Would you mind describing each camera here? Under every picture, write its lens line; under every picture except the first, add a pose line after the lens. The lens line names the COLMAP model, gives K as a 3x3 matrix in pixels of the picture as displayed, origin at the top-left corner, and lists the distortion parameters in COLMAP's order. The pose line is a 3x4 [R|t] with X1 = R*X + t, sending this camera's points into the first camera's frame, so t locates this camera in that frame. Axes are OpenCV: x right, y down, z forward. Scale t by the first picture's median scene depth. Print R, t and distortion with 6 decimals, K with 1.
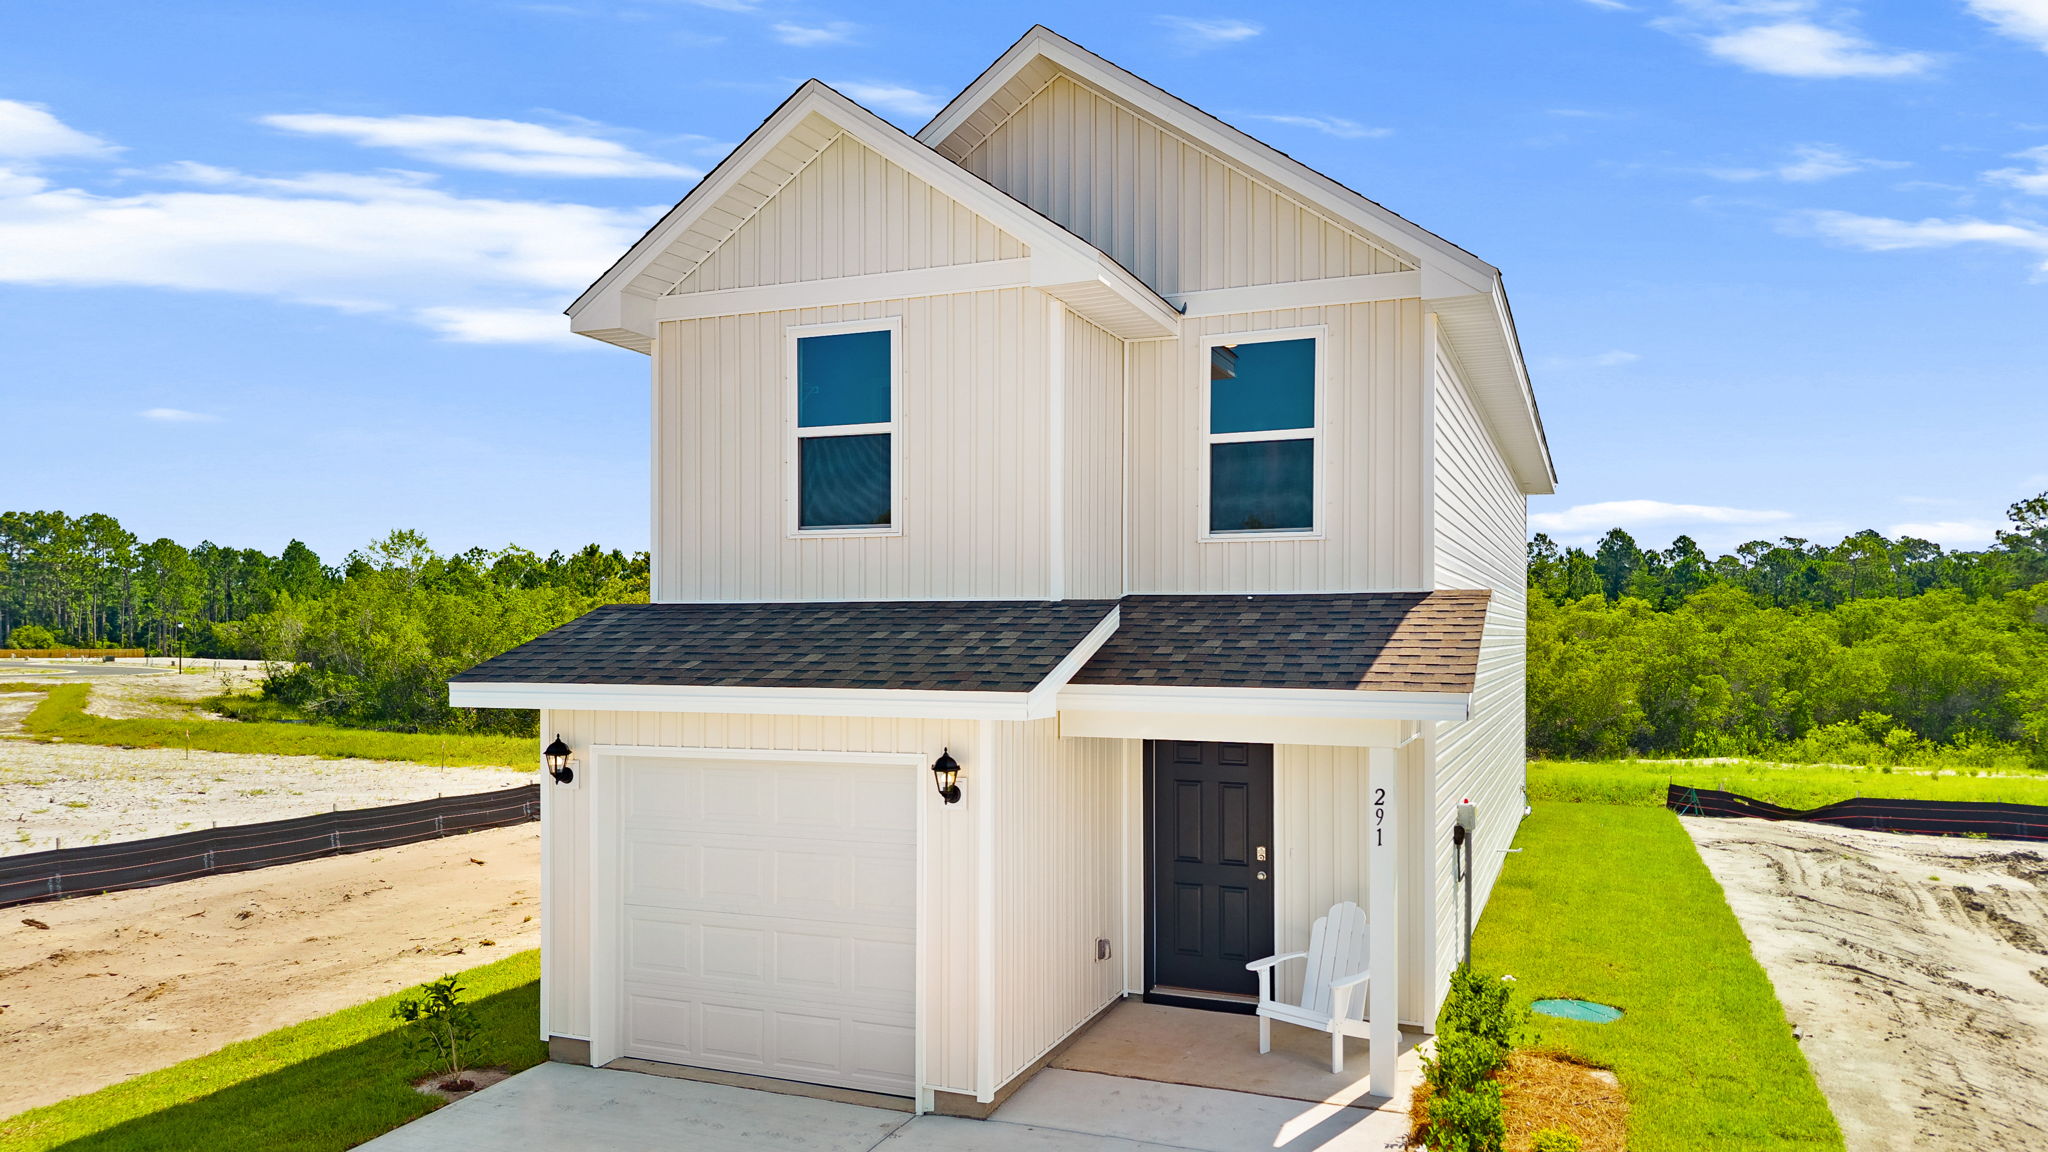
lens RADIAL K [[1474.5, 0, 1031.0], [0, 1474.5, 590.1], [0, 0, 1]] dist [0.007567, -0.003137]
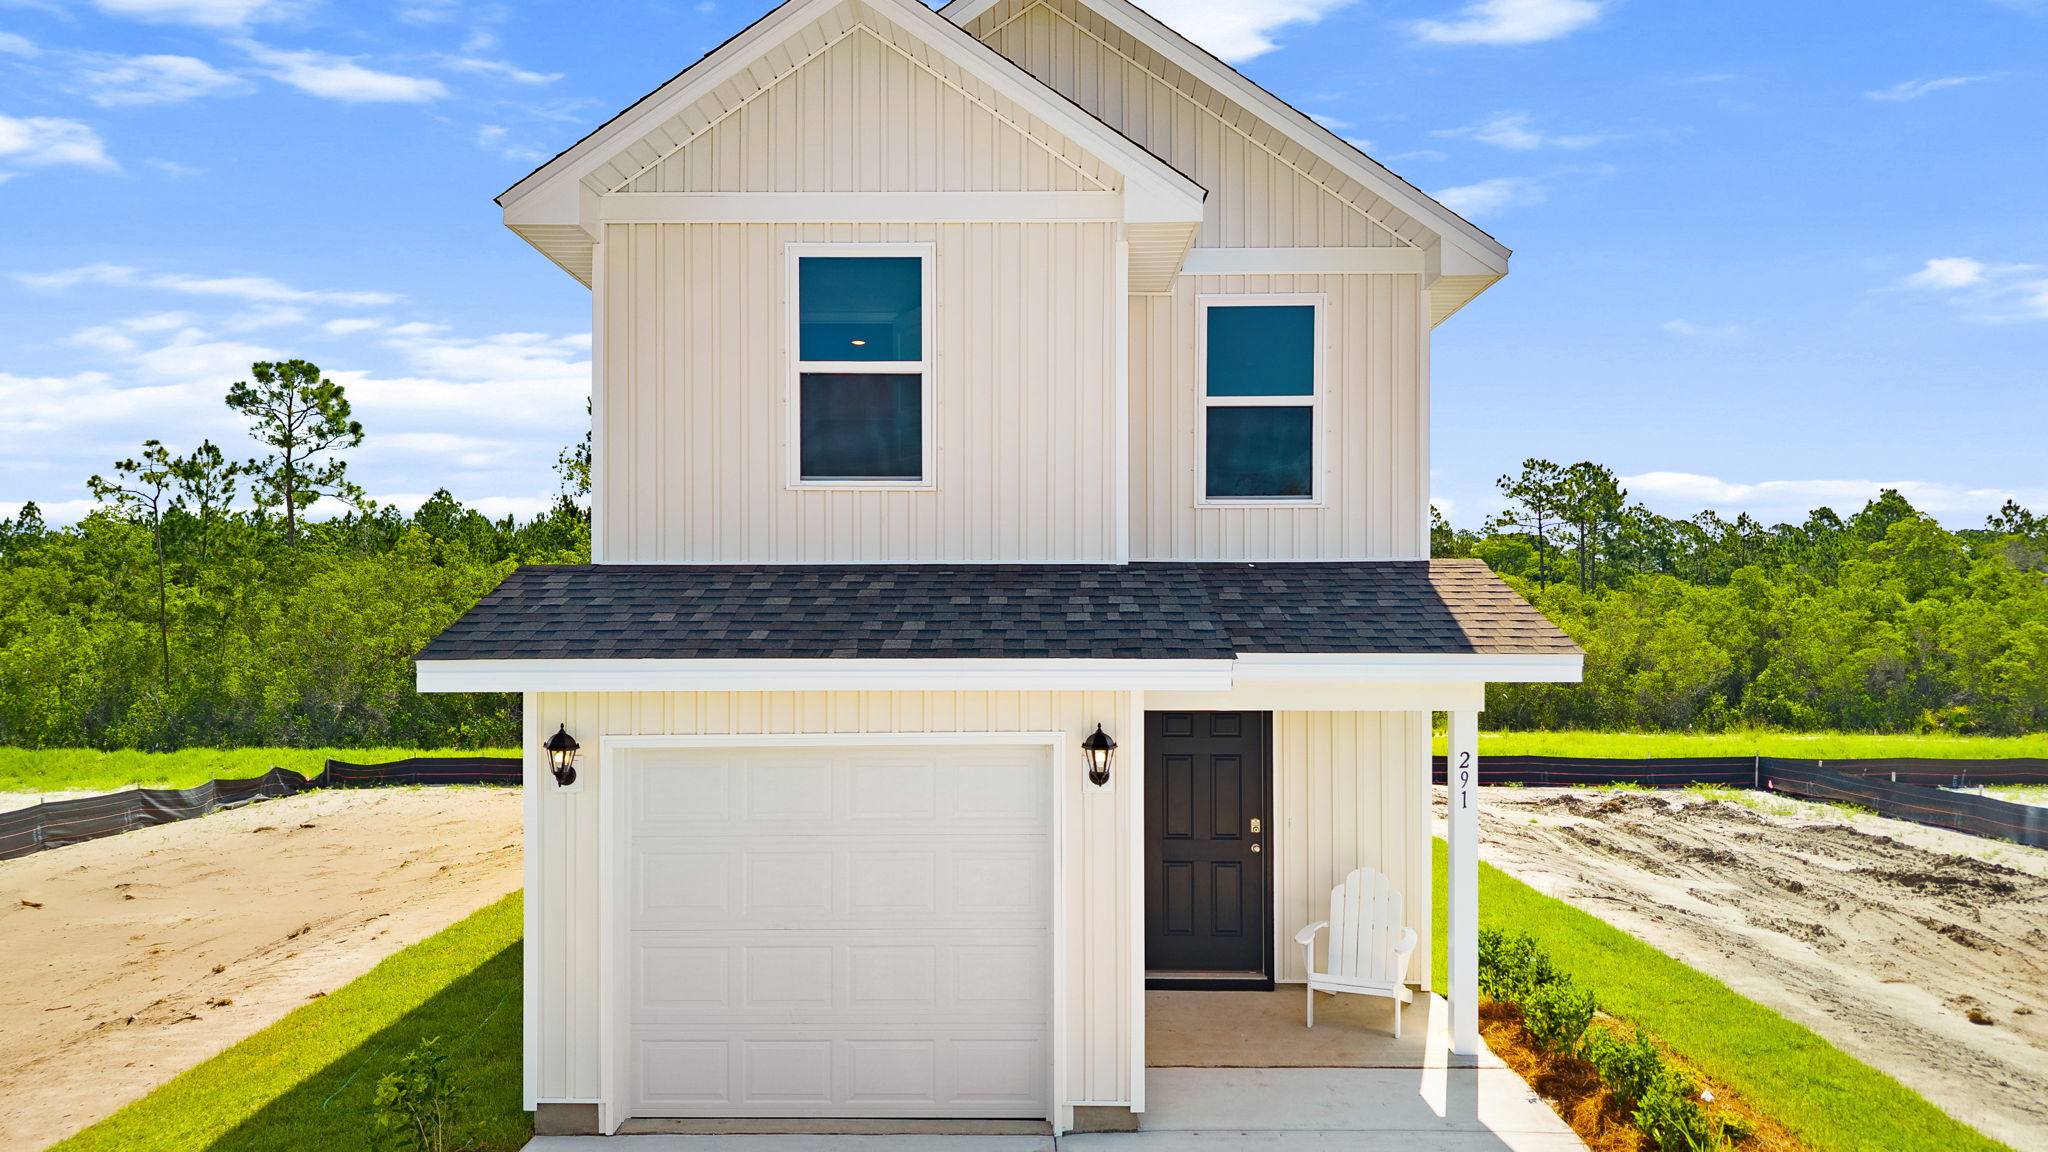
lens RADIAL K [[1474.5, 0, 1026.2], [0, 1474.5, 574.9], [0, 0, 1]] dist [0.007567, -0.003137]
pose [[0.921530, 0.010041, 0.388178, -0.377686], [-0.009569, 0.999949, -0.003148, 0.016532], [-0.388190, -0.000813, 0.921579, 0.158012]]
